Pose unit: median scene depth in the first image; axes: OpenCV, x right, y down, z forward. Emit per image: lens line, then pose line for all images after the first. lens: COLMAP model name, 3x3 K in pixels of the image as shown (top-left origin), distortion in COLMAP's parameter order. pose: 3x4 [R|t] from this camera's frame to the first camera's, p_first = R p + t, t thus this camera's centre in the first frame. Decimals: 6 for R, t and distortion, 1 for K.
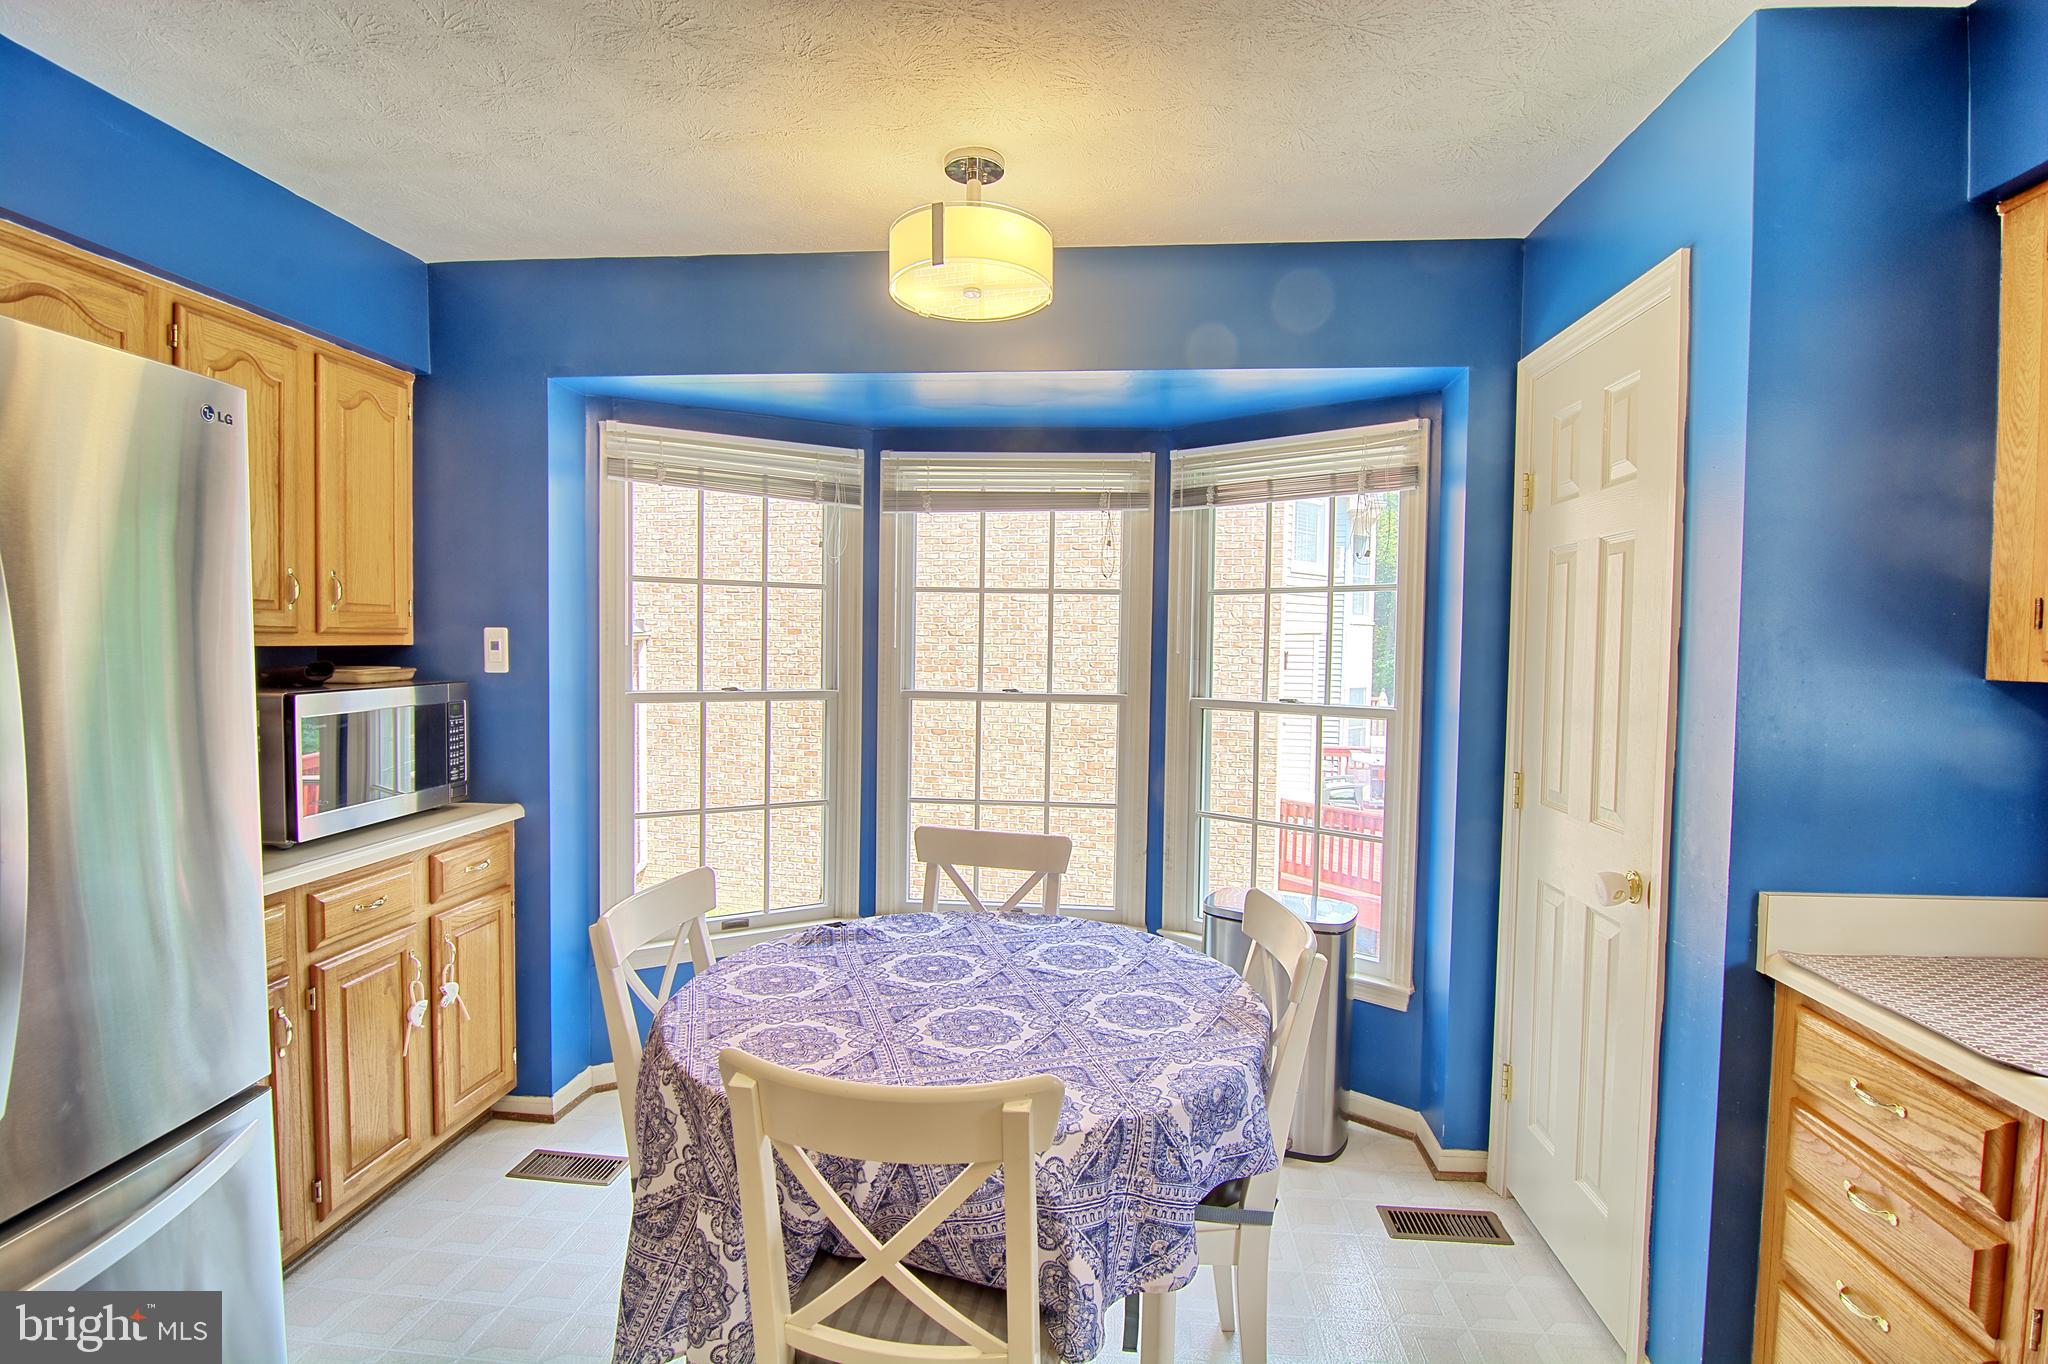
lens RADIAL K [[982.1, 0, 1024.0], [0, 982.1, 682.0], [0, 0, 1]] dist [-0.002549, -0.013713]
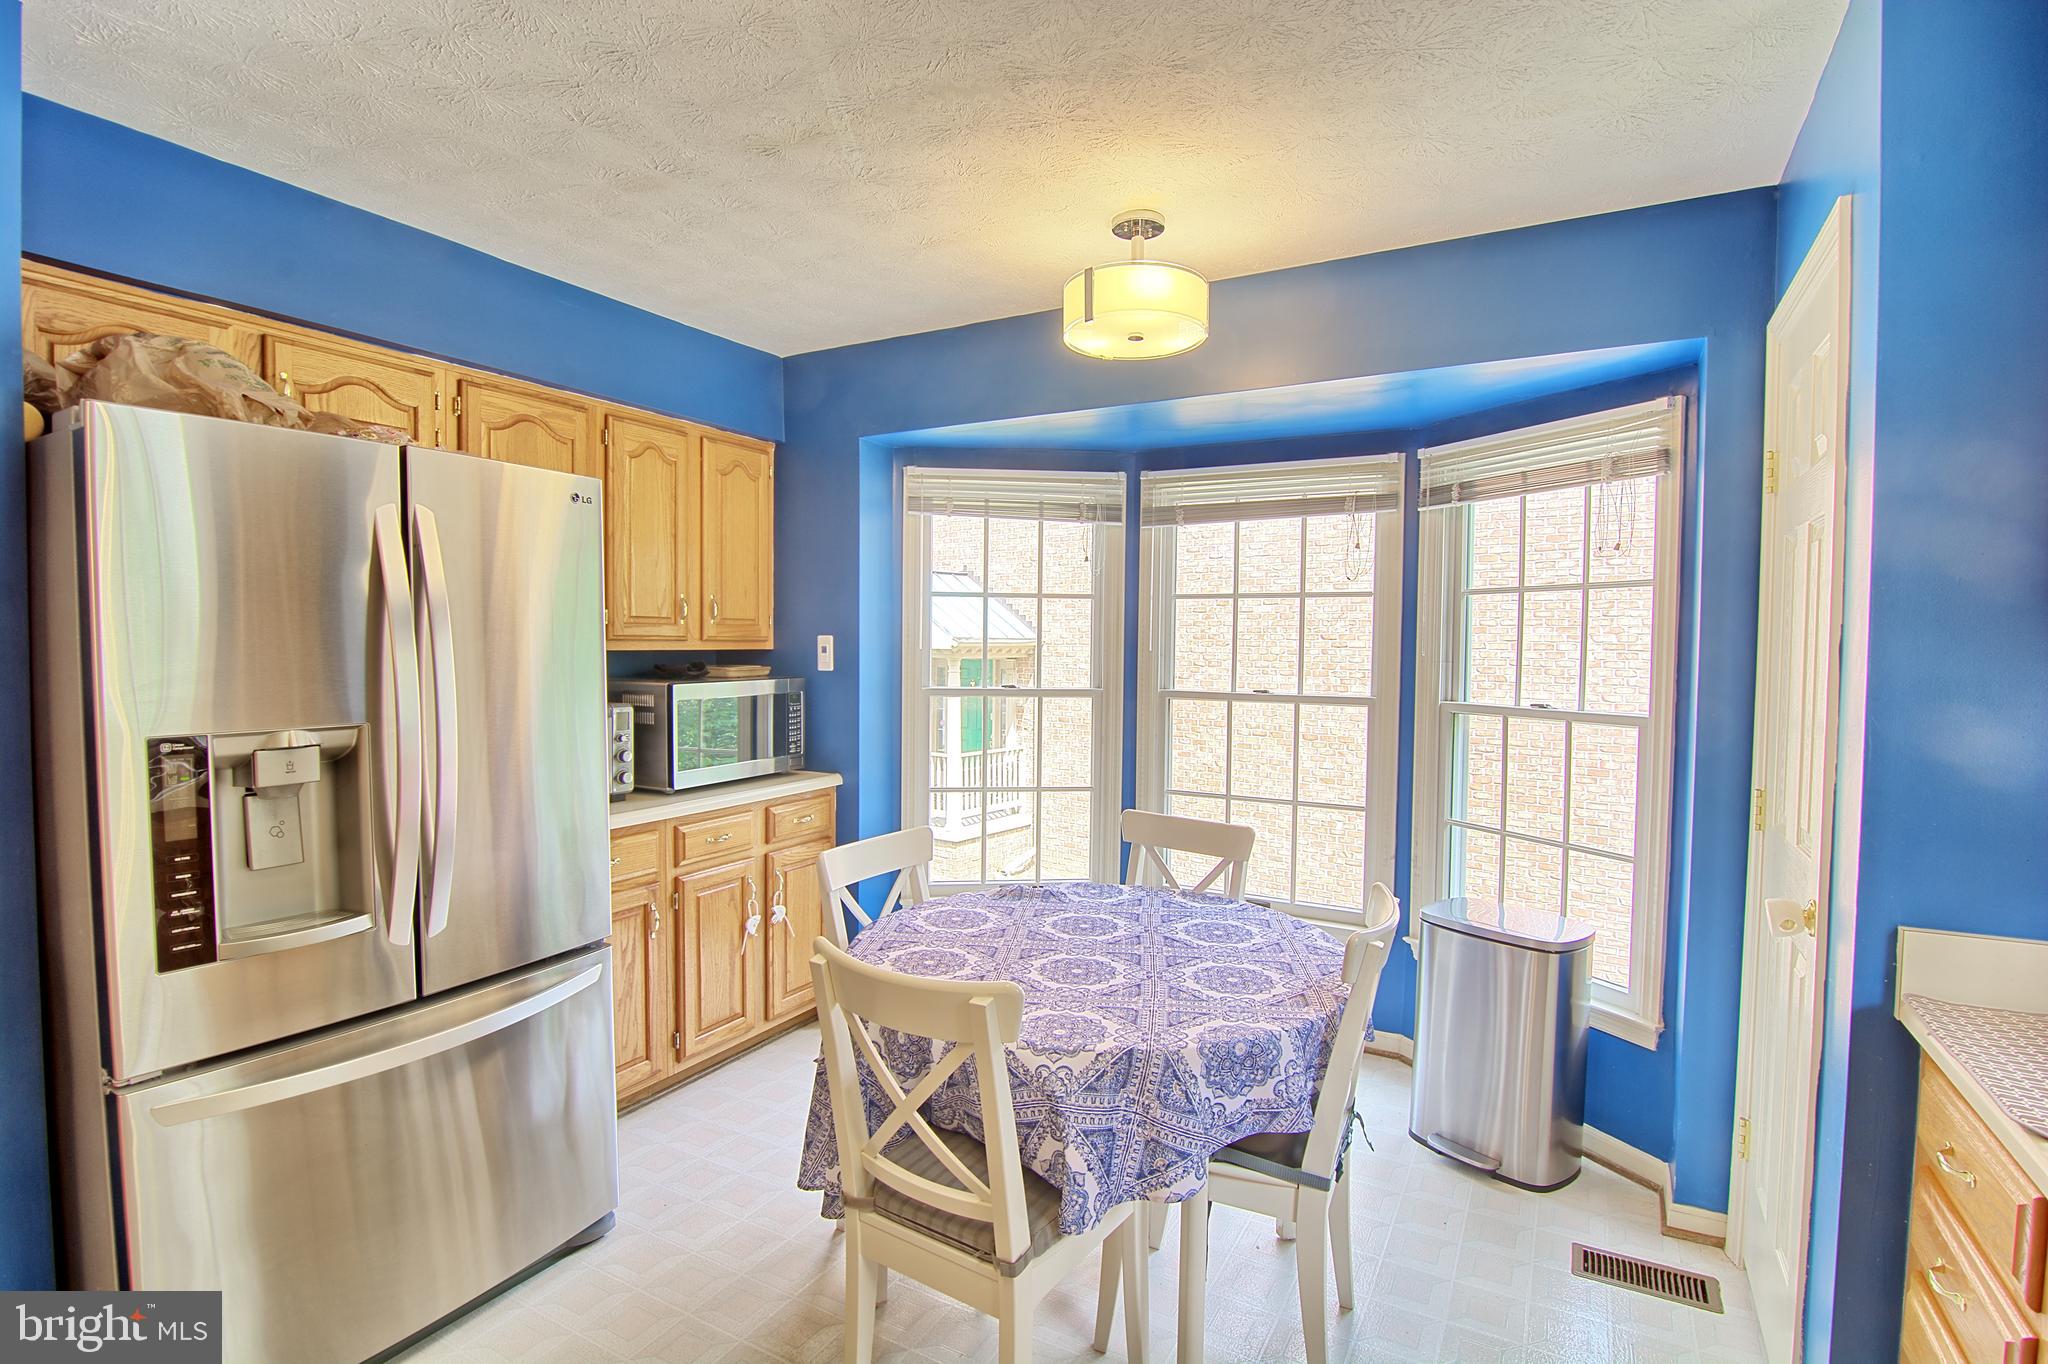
lens RADIAL K [[983.8, 0, 1028.3], [0, 983.8, 682.0], [0, 0, 1]] dist [0.001685, -0.017448]
pose [[0.912713, 0.010415, -0.408468, 0.262976], [-0.012603, 0.999917, -0.002664, 0.006146], [0.408406, 0.007579, 0.912769, -0.074791]]
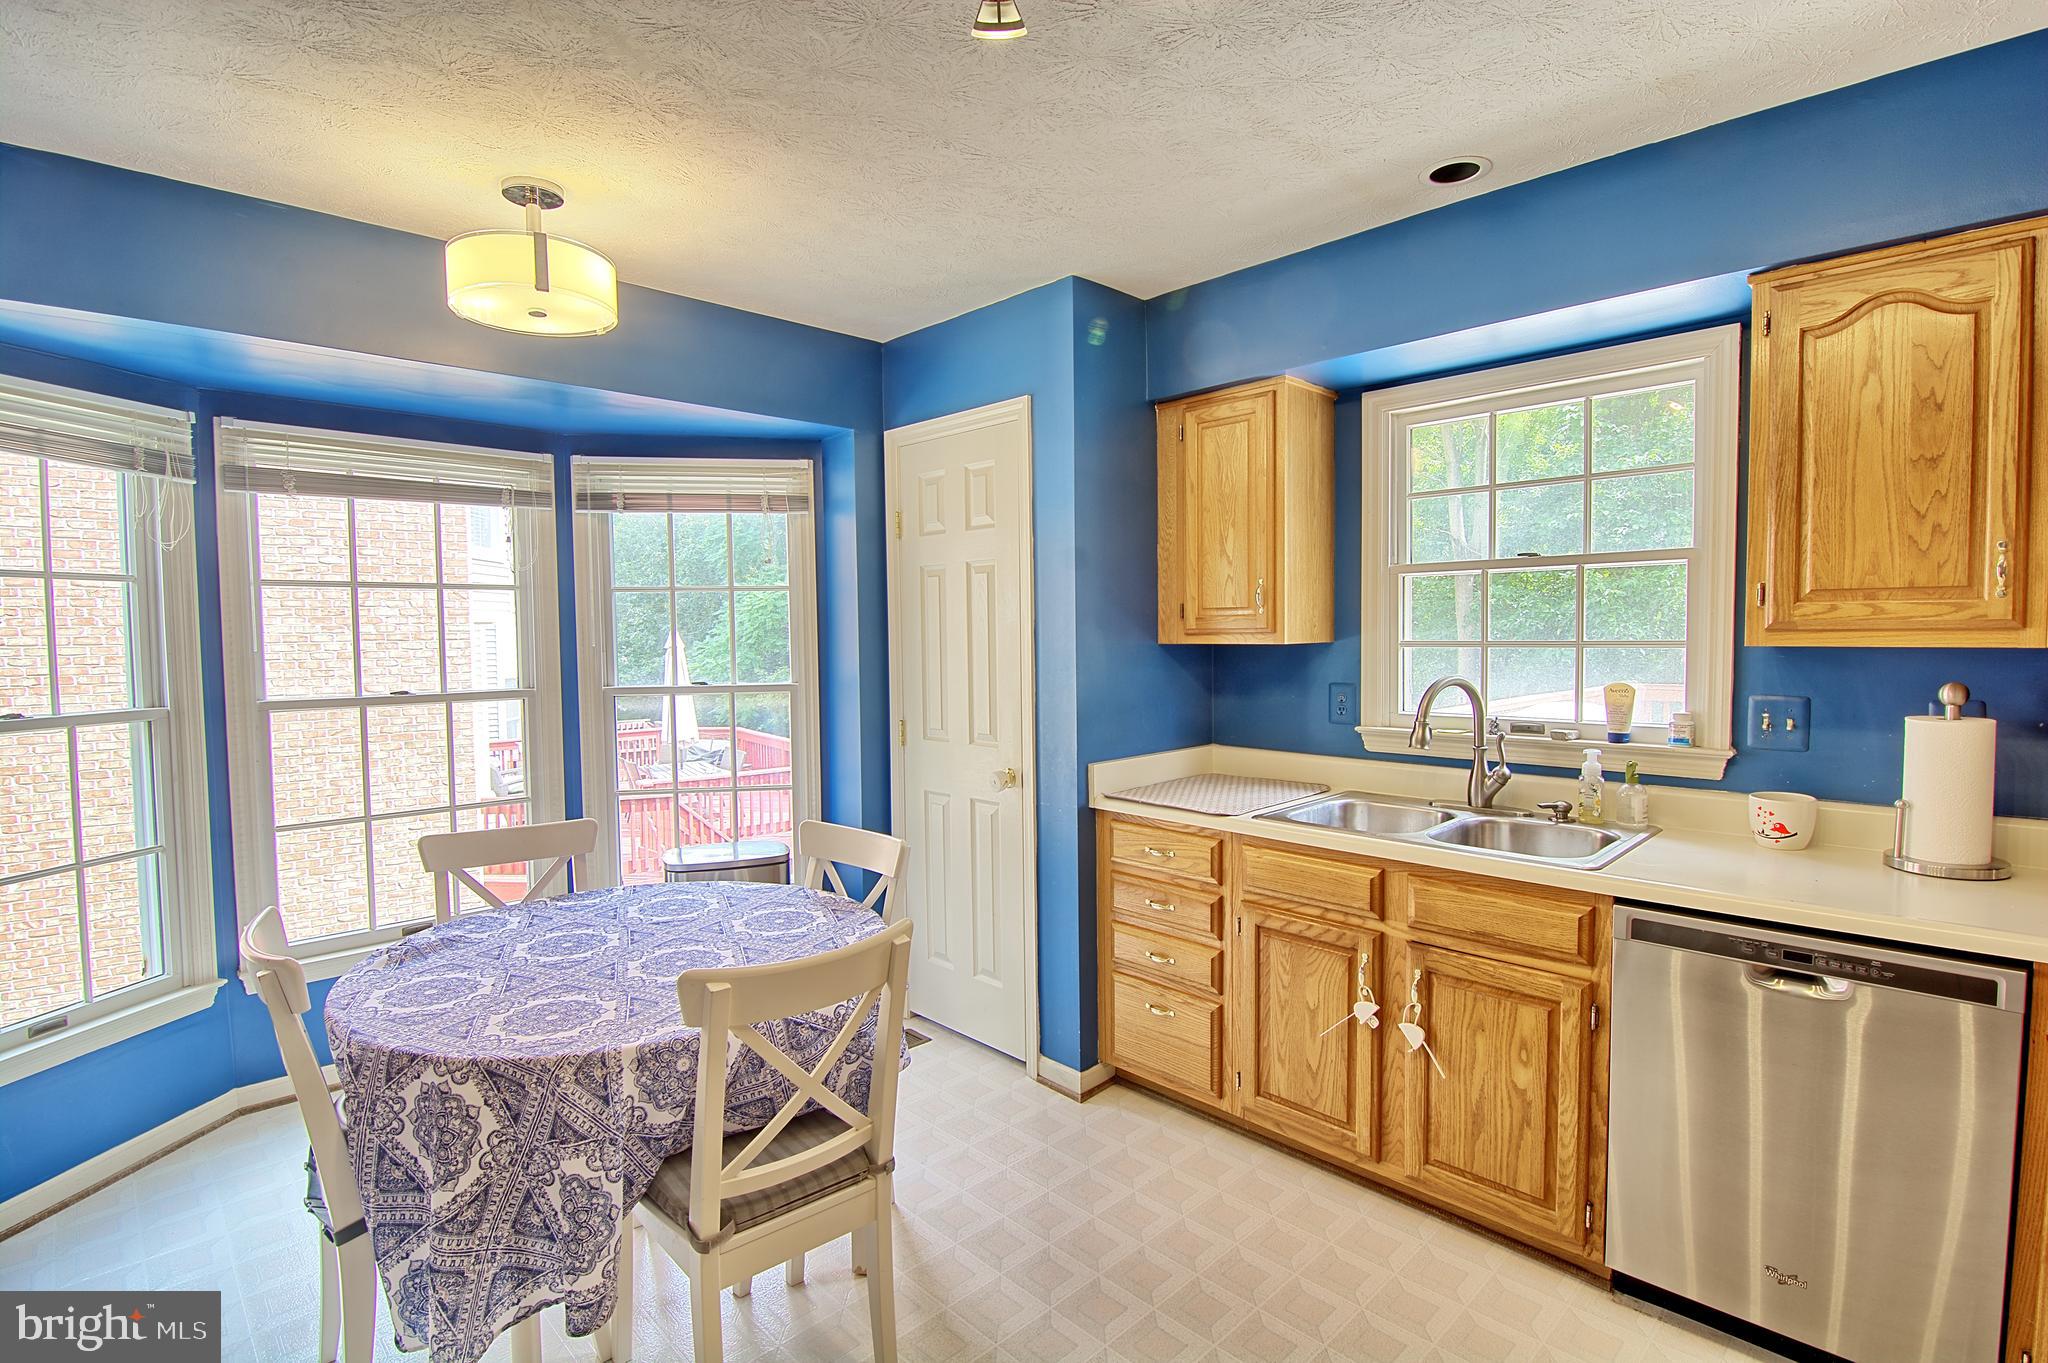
lens RADIAL K [[982.1, 0, 1024.0], [0, 982.1, 681.5], [0, 0, 1]] dist [-0.002549, -0.013713]
pose [[0.649312, -0.061971, 0.757993, -0.467045], [0.051269, 0.997974, 0.037673, -0.009812], [-0.758792, 0.014400, 0.651173, -0.071541]]
